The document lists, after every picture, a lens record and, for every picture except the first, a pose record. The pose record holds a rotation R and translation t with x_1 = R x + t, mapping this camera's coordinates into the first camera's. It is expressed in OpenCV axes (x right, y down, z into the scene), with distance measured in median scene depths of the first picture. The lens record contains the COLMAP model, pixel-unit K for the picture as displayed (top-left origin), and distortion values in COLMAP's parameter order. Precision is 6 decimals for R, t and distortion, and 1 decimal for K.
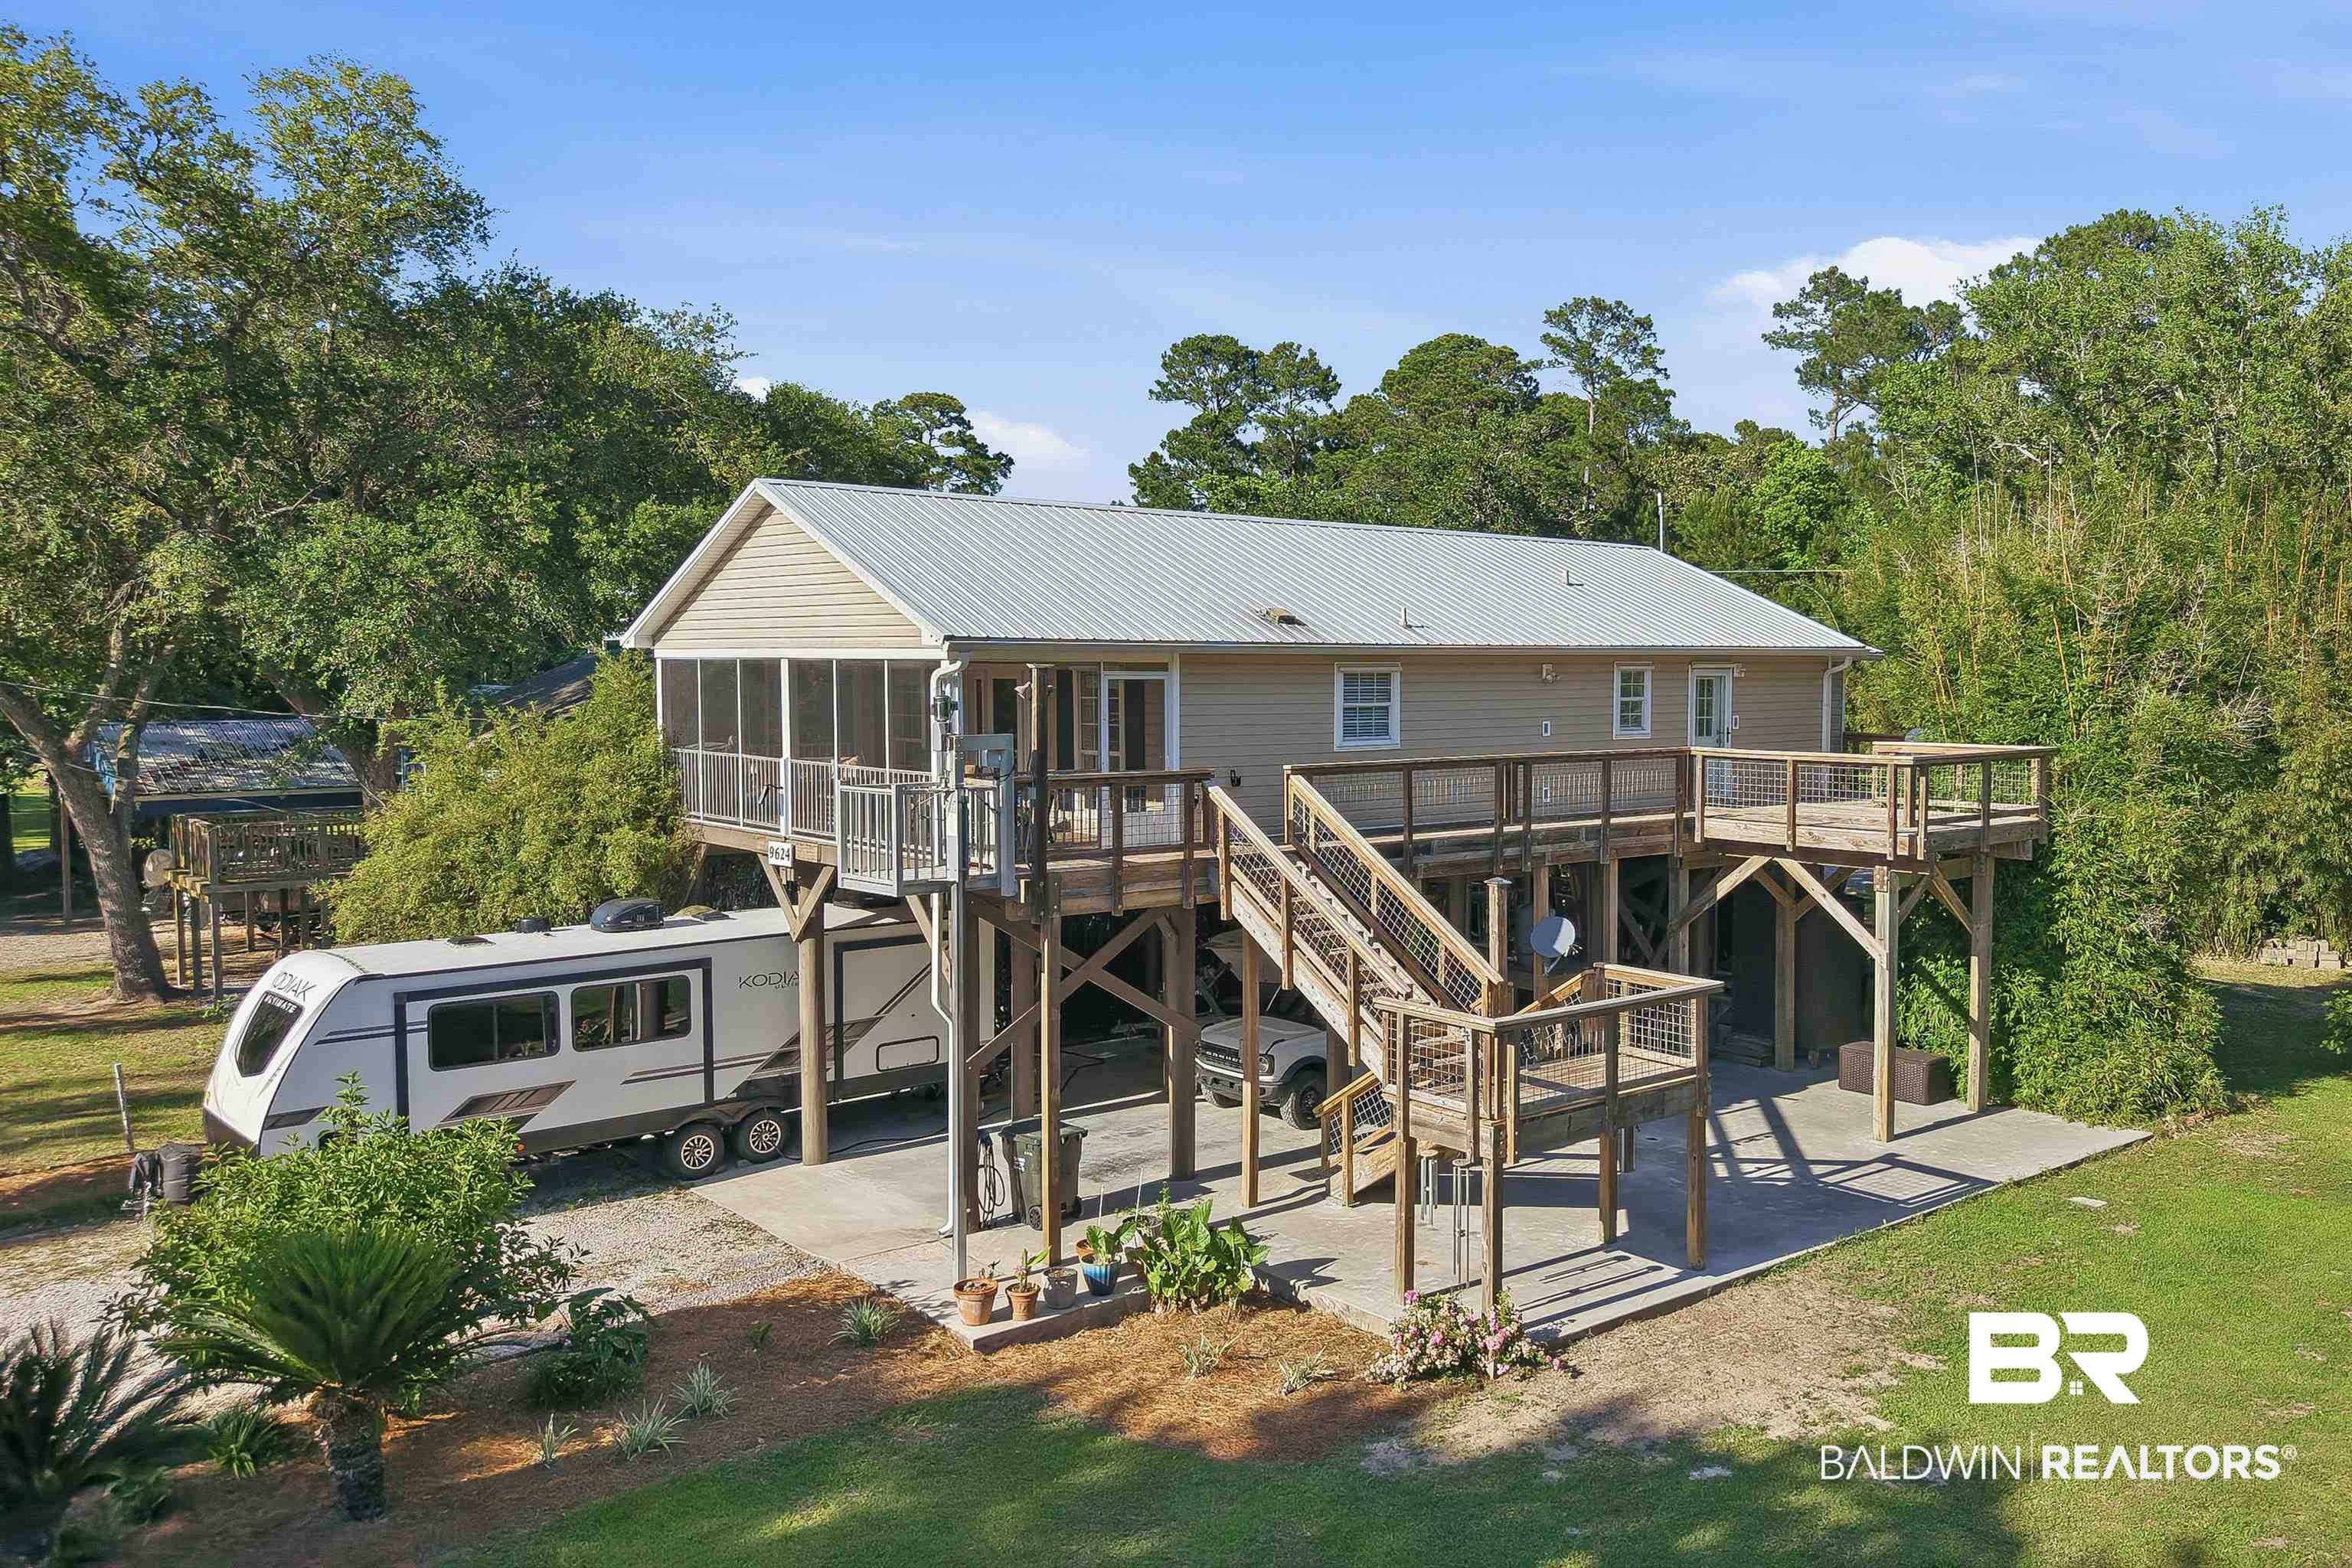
lens RADIAL K [[1893.3, 0, 1250.0], [0, 1893.3, 784.5], [0, 0, 1]] dist [0.018785, -0.008510]
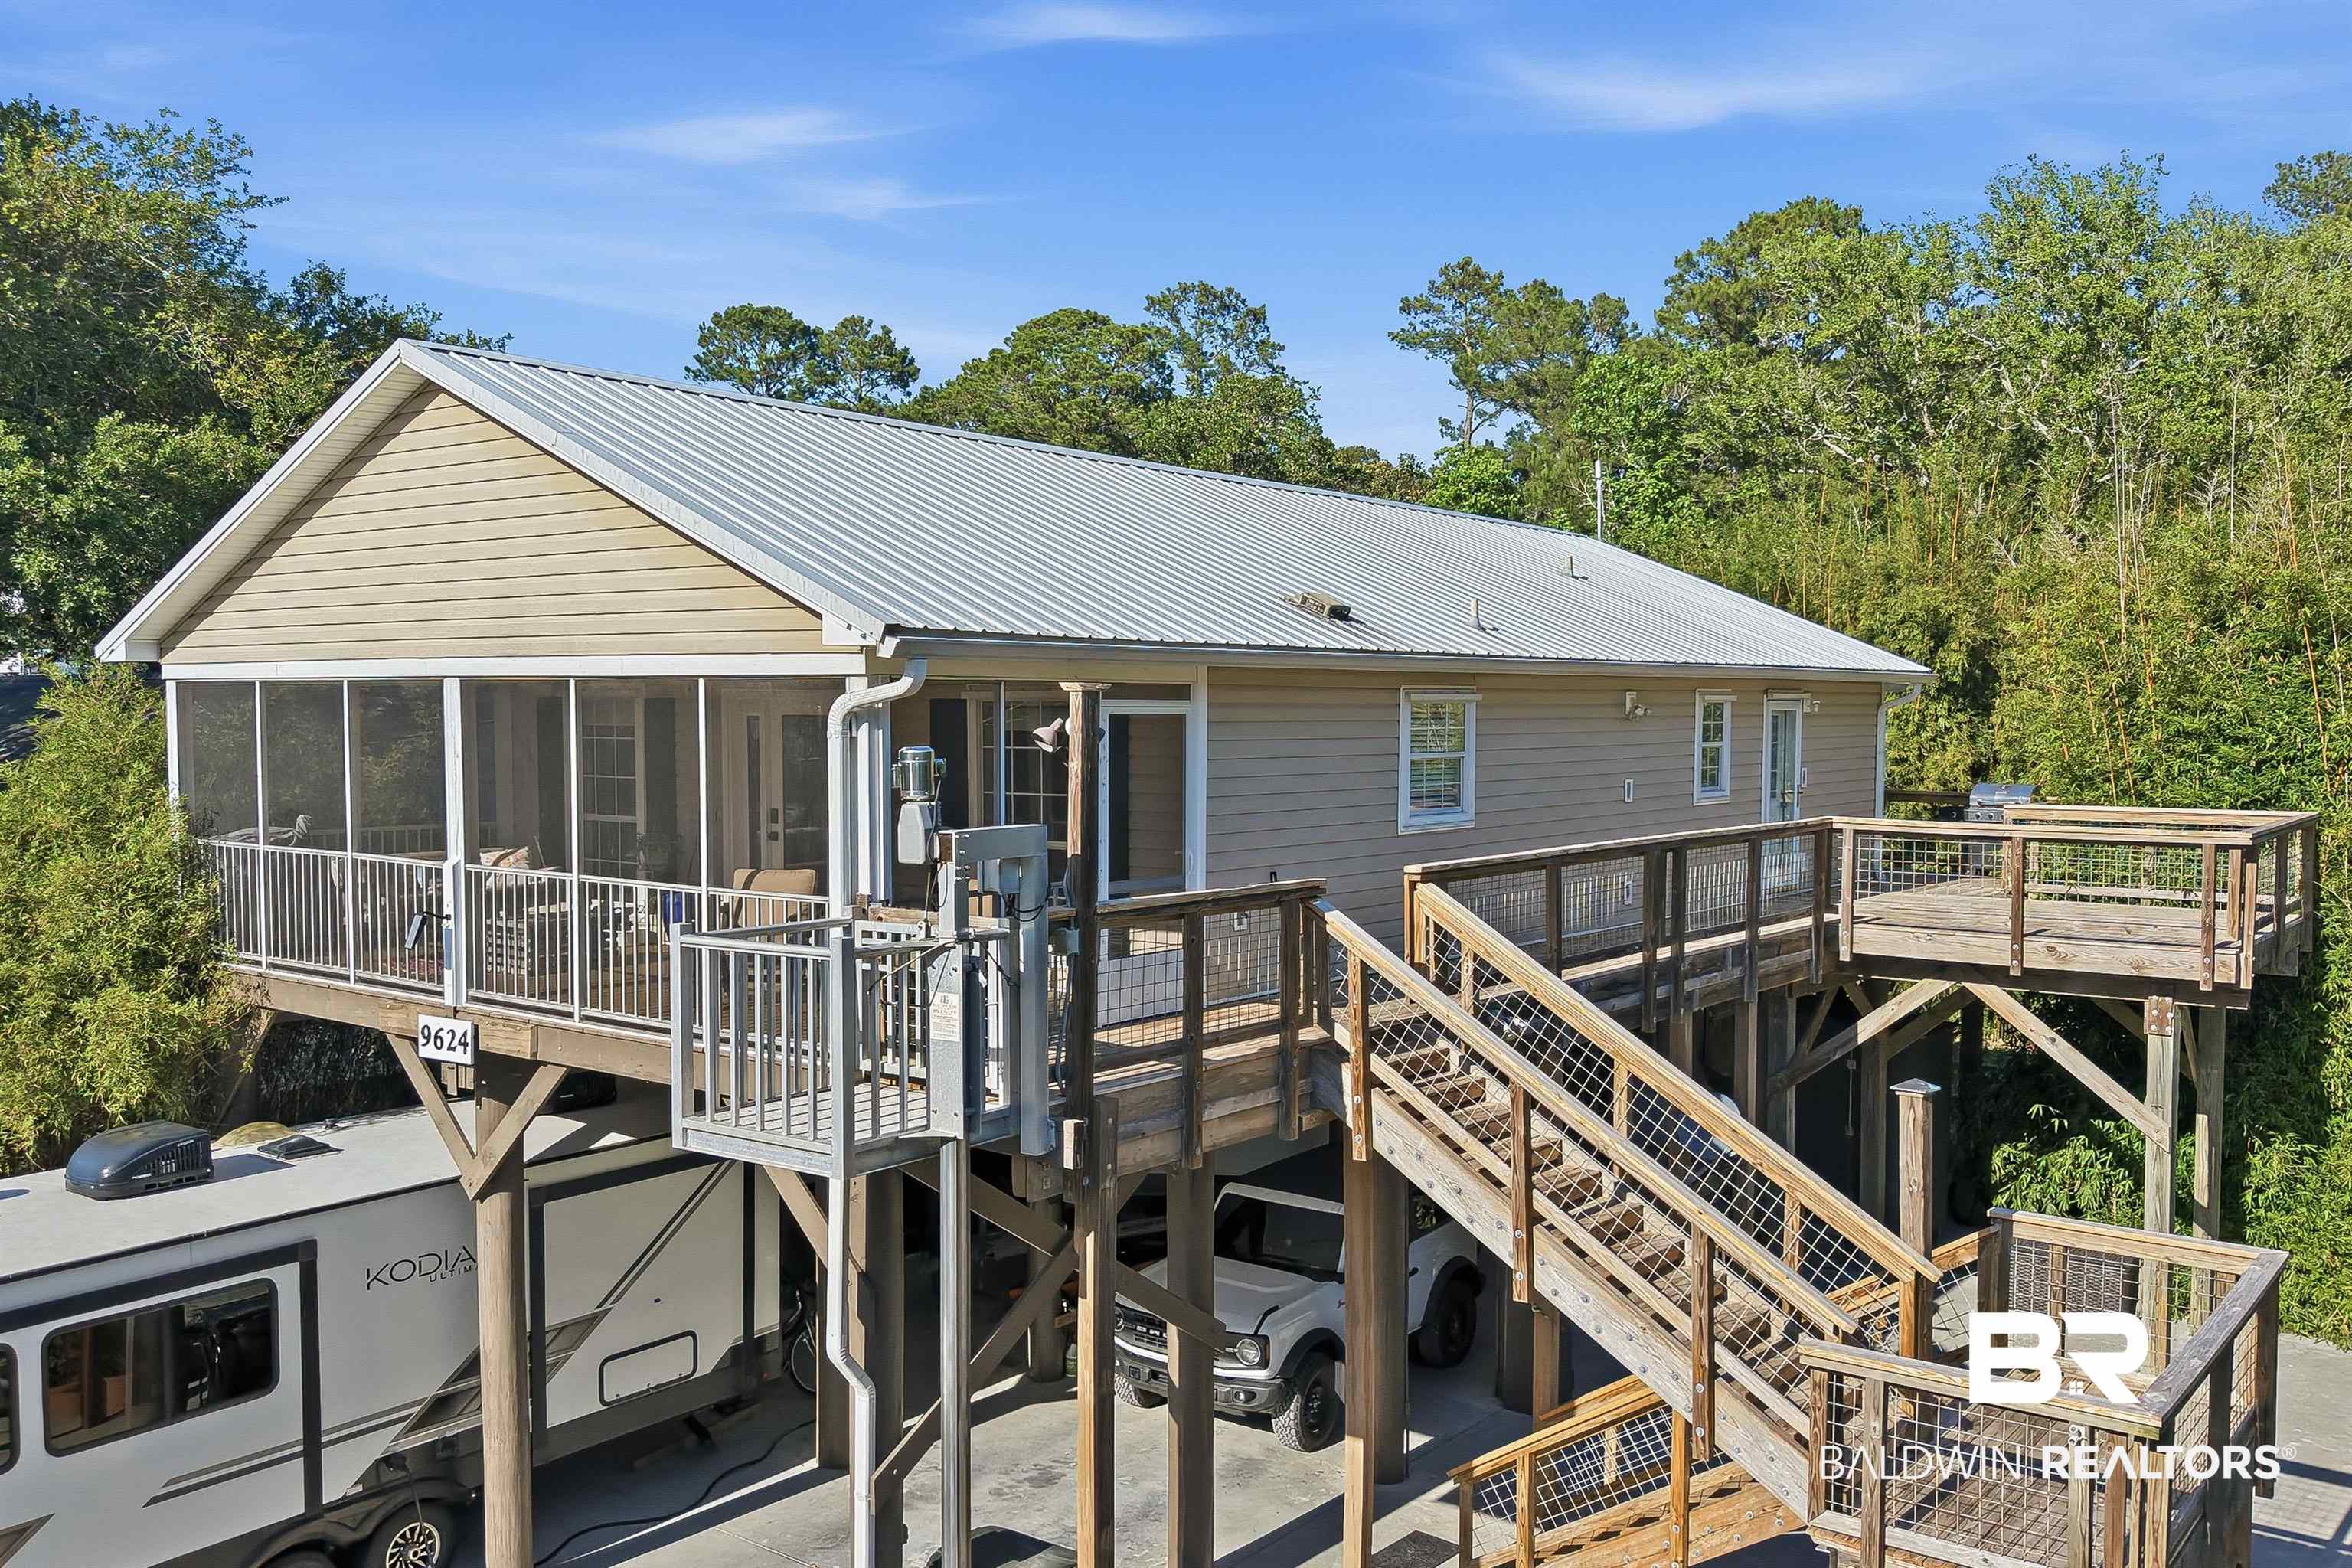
lens RADIAL K [[1982.5, 0, 1074.6], [0, 1982.5, 831.0], [0, 0, 1]] dist [0.011227, 0.002277]
pose [[0.982402, -0.012137, 0.186384, -0.173090], [0.012252, 0.999925, 0.000536, -0.020479], [-0.186377, 0.001757, 0.982477, 0.402472]]
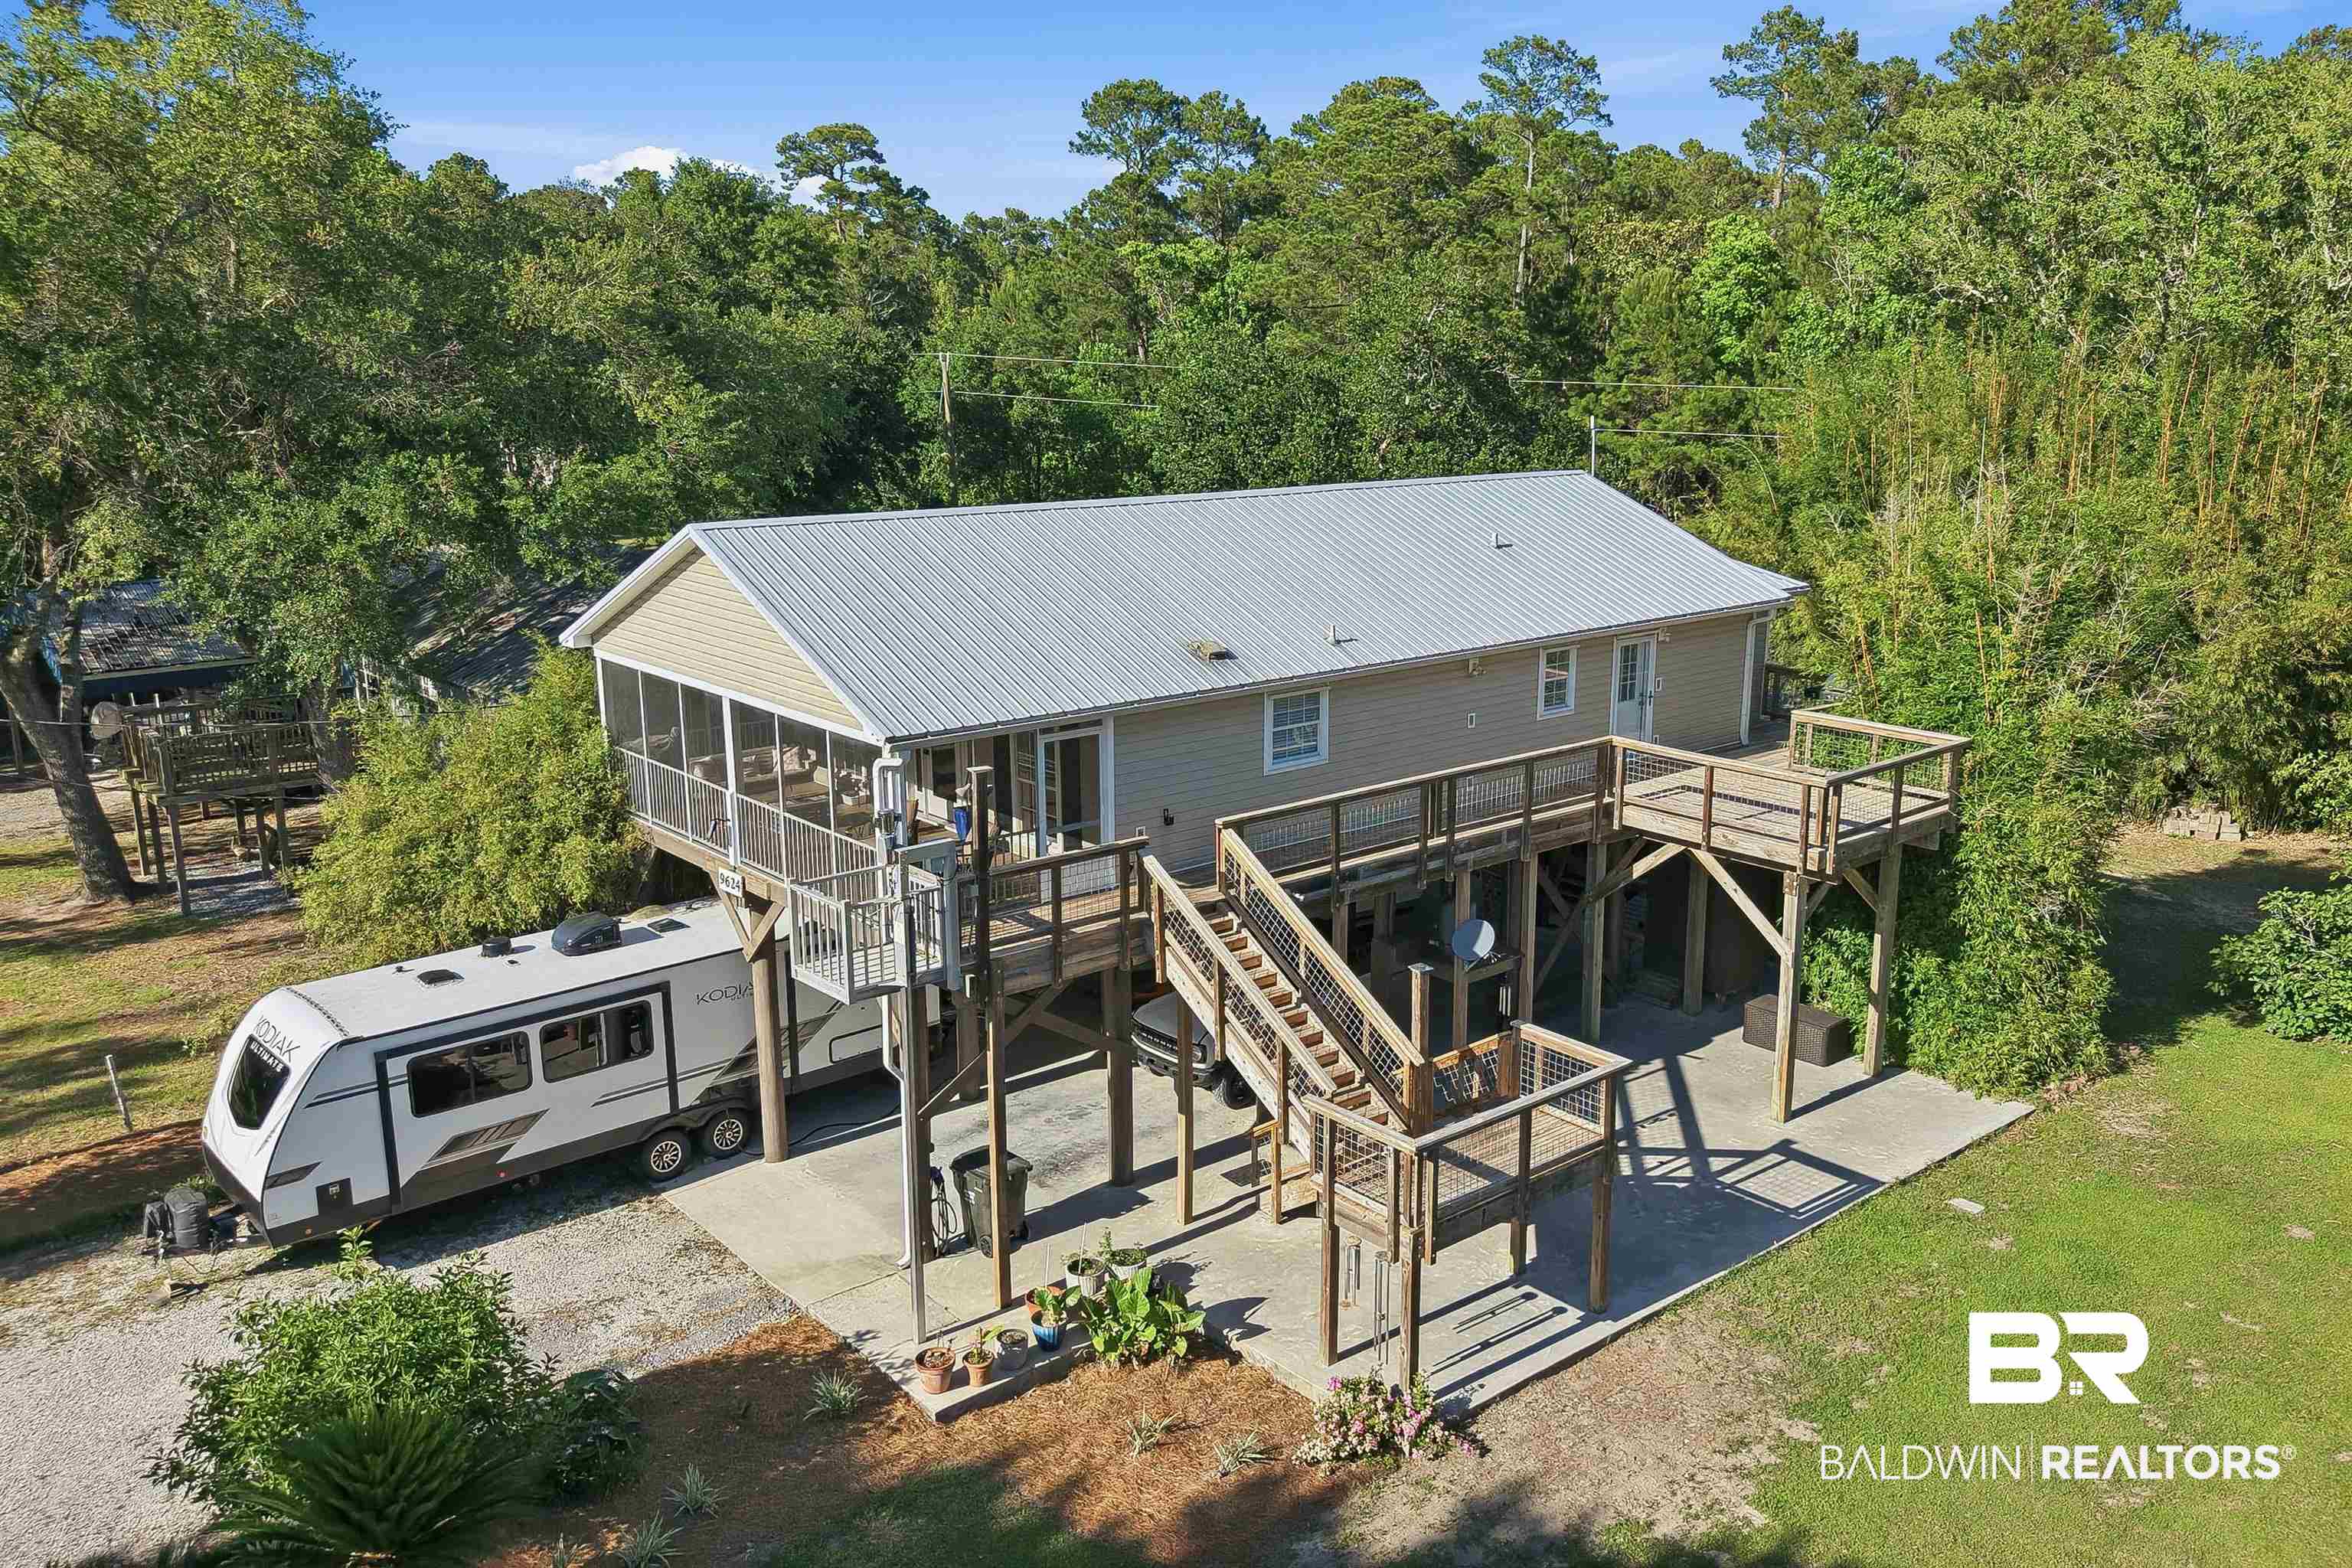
lens RADIAL K [[1895.5, 0, 1176.0], [0, 1895.5, 784.0], [0, 0, 1]] dist [0.018486, -0.004297]
pose [[0.999982, -0.005966, -0.000313, -0.003065], [0.005929, 0.984765, 0.173789, -0.191669], [-0.000729, -0.173788, 0.984783, -0.013932]]
